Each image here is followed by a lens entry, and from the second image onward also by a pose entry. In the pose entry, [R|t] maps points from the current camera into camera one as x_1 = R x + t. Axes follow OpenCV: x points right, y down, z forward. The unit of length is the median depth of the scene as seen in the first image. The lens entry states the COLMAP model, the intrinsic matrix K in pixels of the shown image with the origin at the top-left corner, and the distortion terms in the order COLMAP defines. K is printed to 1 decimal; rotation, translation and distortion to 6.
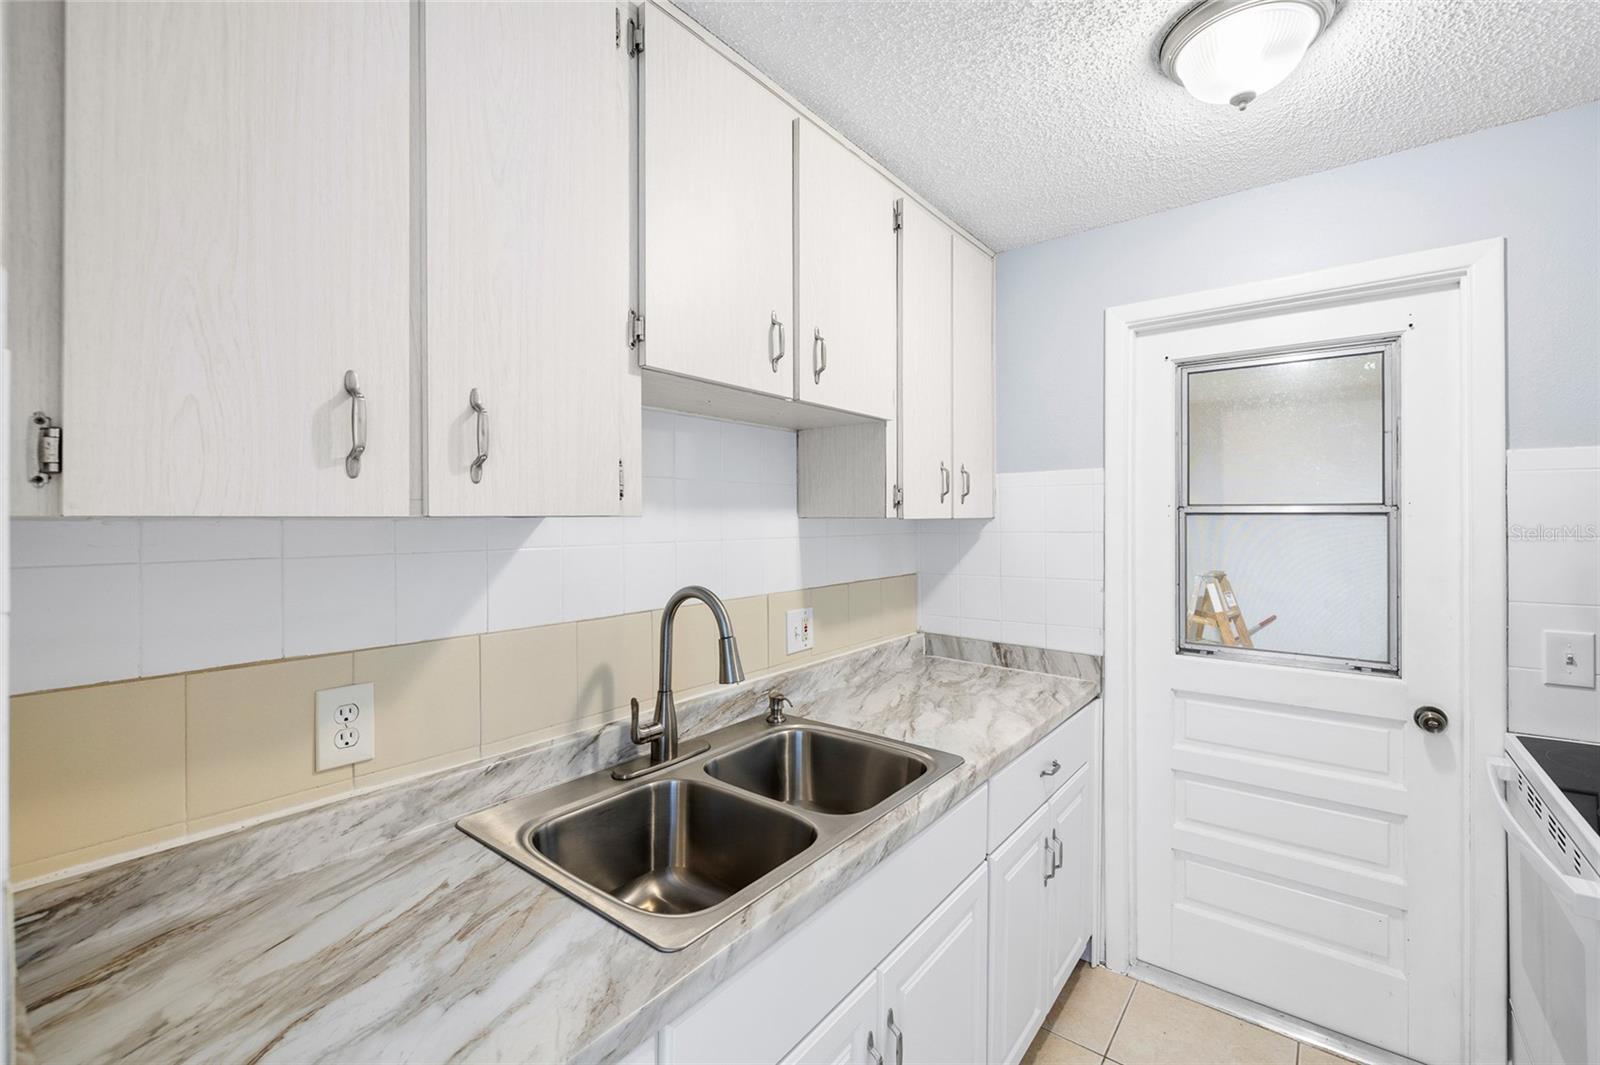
lens RADIAL K [[678.8, 0, 804.7], [0, 678.8, 516.0], [0, 0, 1]] dist [-0.004377, 0.000353]
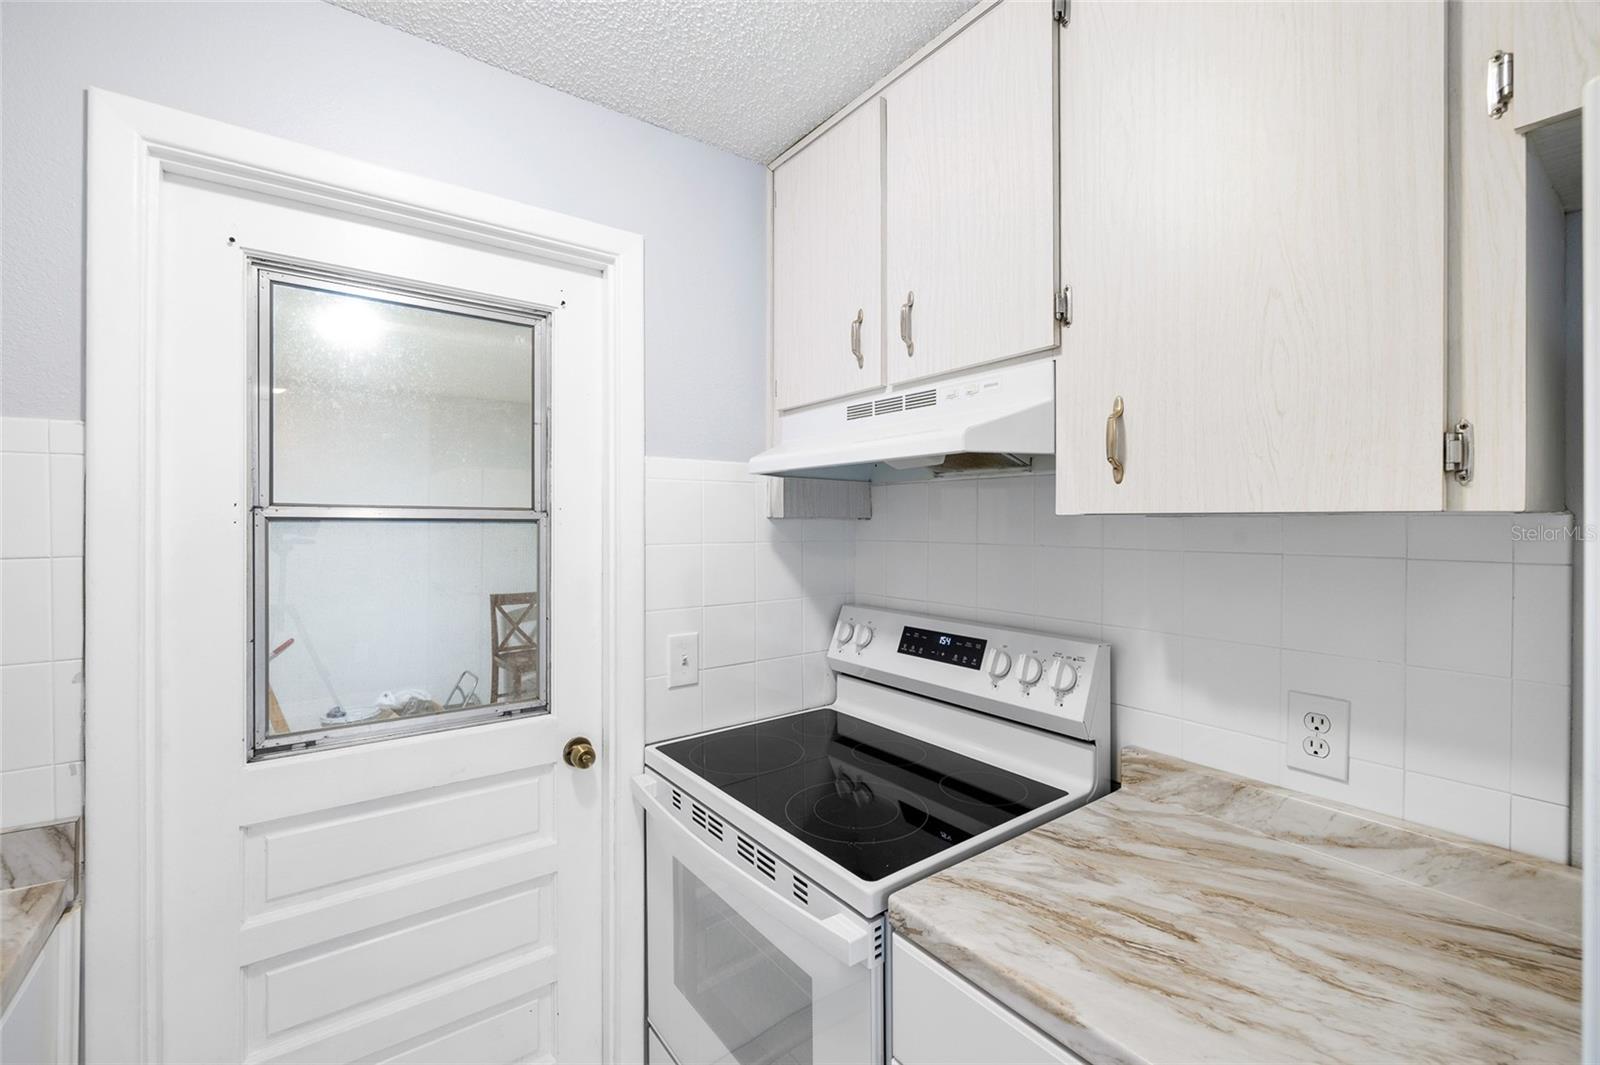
lens RADIAL K [[678.8, 0, 809.2], [0, 678.8, 525.2], [0, 0, 1]] dist [-0.004377, 0.000353]
pose [[0.260107, -0.002138, 0.965577, 0.136687], [-0.006590, 0.999970, 0.003989, -0.003546], [-0.965557, -0.007401, 0.260085, 0.452249]]
